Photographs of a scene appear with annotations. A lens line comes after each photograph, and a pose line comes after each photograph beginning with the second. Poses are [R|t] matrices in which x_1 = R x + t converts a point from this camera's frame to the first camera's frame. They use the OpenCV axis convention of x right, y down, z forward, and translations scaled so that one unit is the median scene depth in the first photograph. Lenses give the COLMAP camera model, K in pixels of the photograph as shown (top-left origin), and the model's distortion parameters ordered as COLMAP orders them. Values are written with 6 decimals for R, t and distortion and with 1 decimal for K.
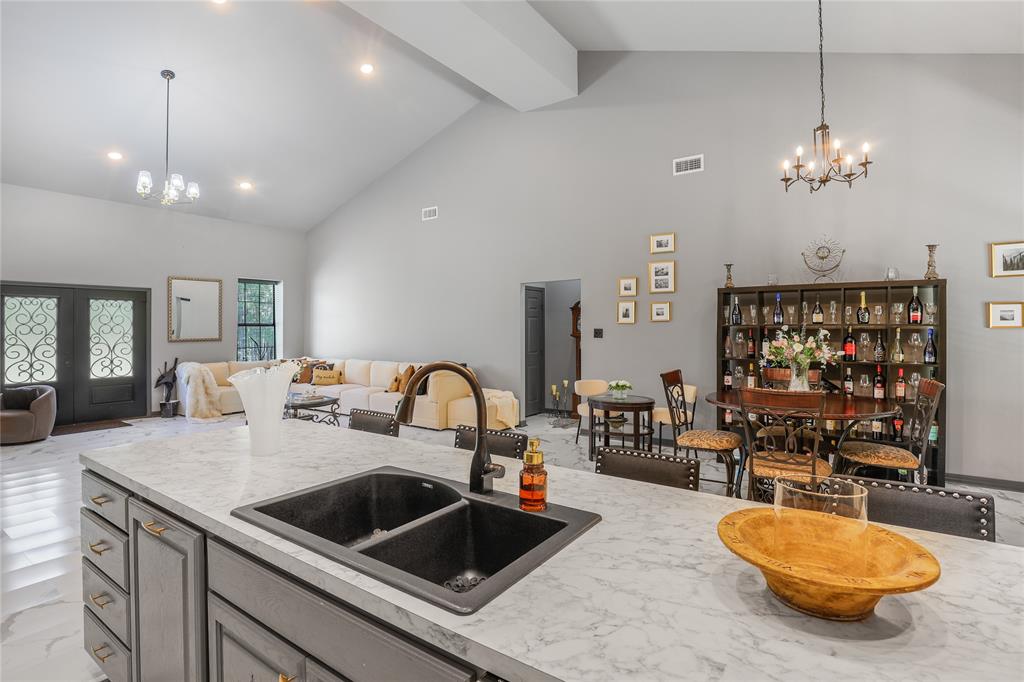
lens RADIAL K [[488.7, 0, 511.2], [0, 488.7, 323.5], [0, 0, 1]] dist [-0.018005, 0.000049]
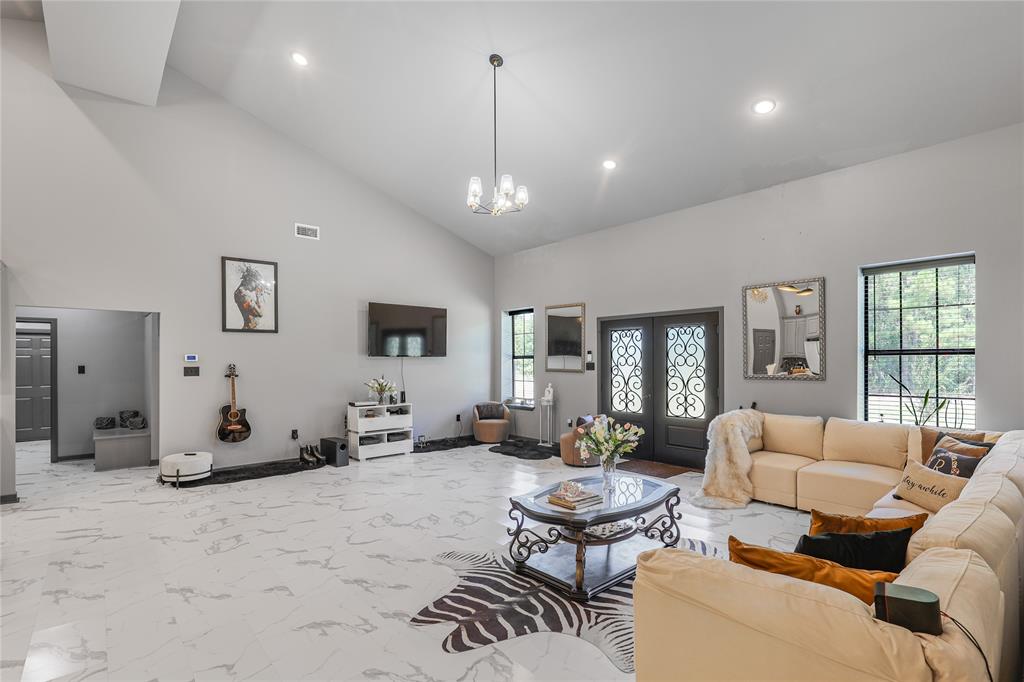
lens RADIAL K [[489.8, 0, 508.4], [0, 489.8, 345.6], [0, 0, 1]] dist [-0.013535, 0.000496]
pose [[-0.243778, -0.024859, -0.969512, 0.080506], [0.015204, 0.999451, -0.029450, 0.005909], [0.969712, -0.021920, -0.243266, 0.881184]]
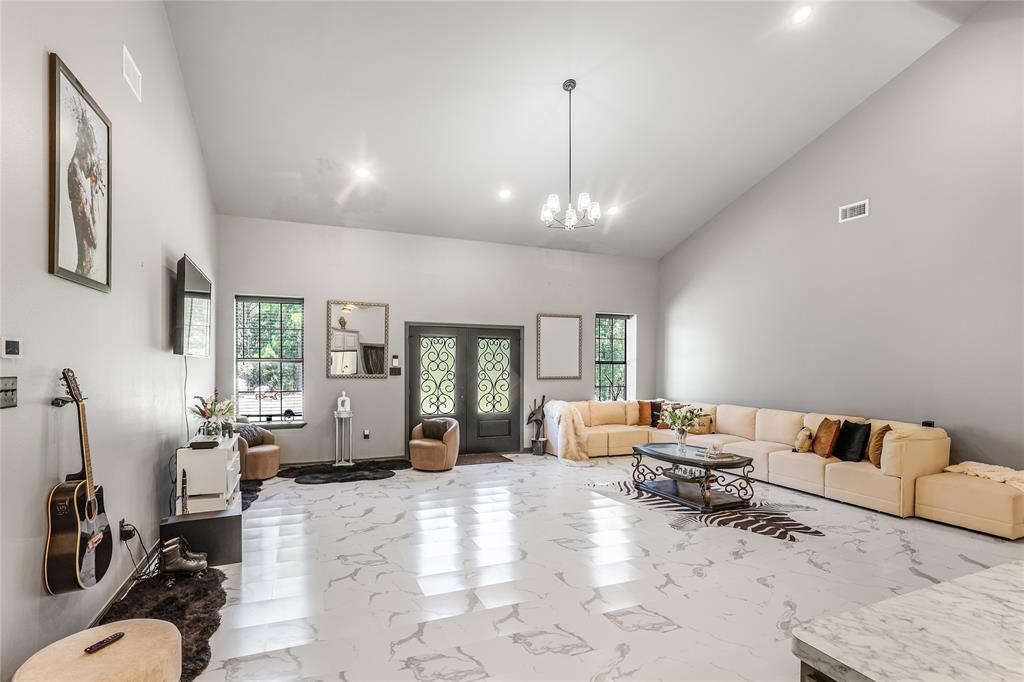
lens RADIAL K [[487.9, 0, 507.4], [0, 487.9, 367.4], [0, 0, 1]] dist [-0.016070, 0.000131]
pose [[0.846175, 0.010101, -0.532810, -0.233380], [-0.002780, 0.999890, 0.014540, -0.001262], [0.532898, -0.010822, 0.846110, 0.118805]]
